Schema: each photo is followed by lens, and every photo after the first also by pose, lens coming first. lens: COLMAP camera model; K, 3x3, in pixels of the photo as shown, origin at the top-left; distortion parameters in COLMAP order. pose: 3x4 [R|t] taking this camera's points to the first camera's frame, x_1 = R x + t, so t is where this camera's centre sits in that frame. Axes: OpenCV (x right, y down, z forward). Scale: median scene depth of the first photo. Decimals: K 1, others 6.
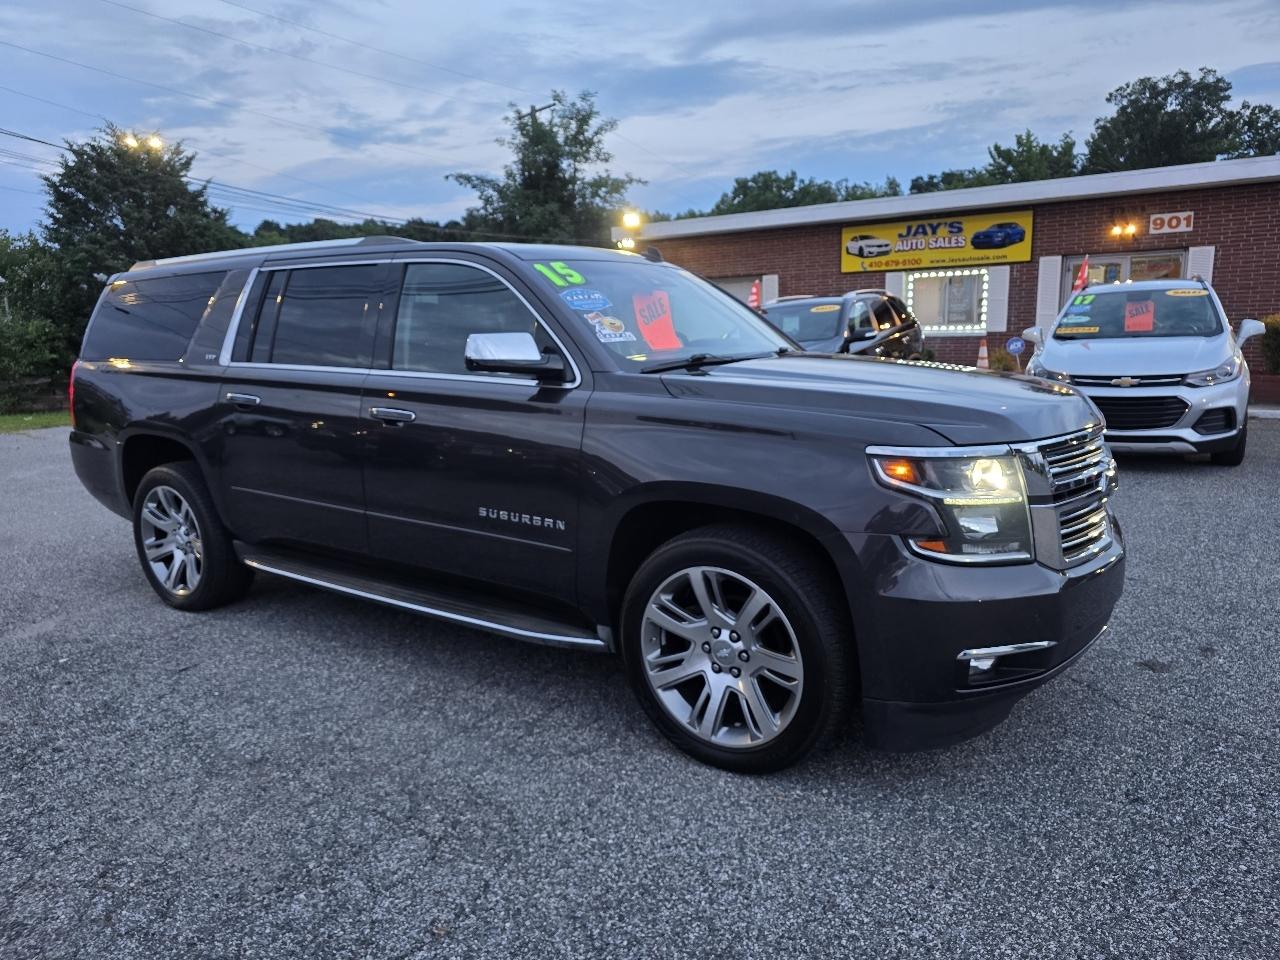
lens RADIAL K [[859.3, 0, 643.3], [0, 859.3, 481.6], [0, 0, 1]] dist [0.043612, -0.035763]
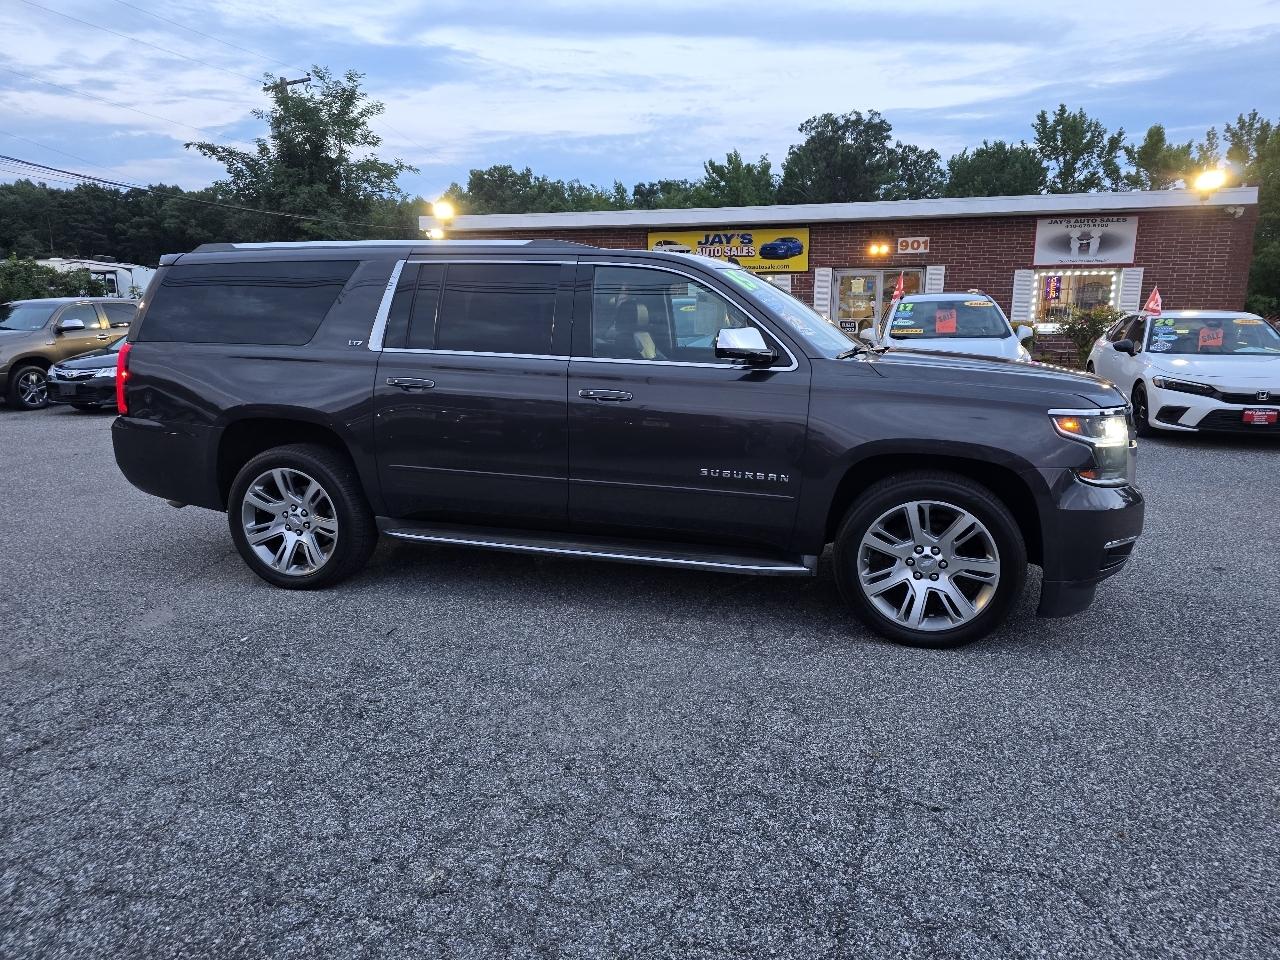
lens RADIAL K [[844.4, 0, 661.4], [0, 844.4, 475.4], [0, 0, 1]] dist [0.059760, -0.046536]
pose [[0.944762, -0.035701, 0.325807, -0.115891], [0.034513, 0.999360, 0.009427, 0.004818], [-0.325935, 0.002338, 0.945389, -0.022543]]
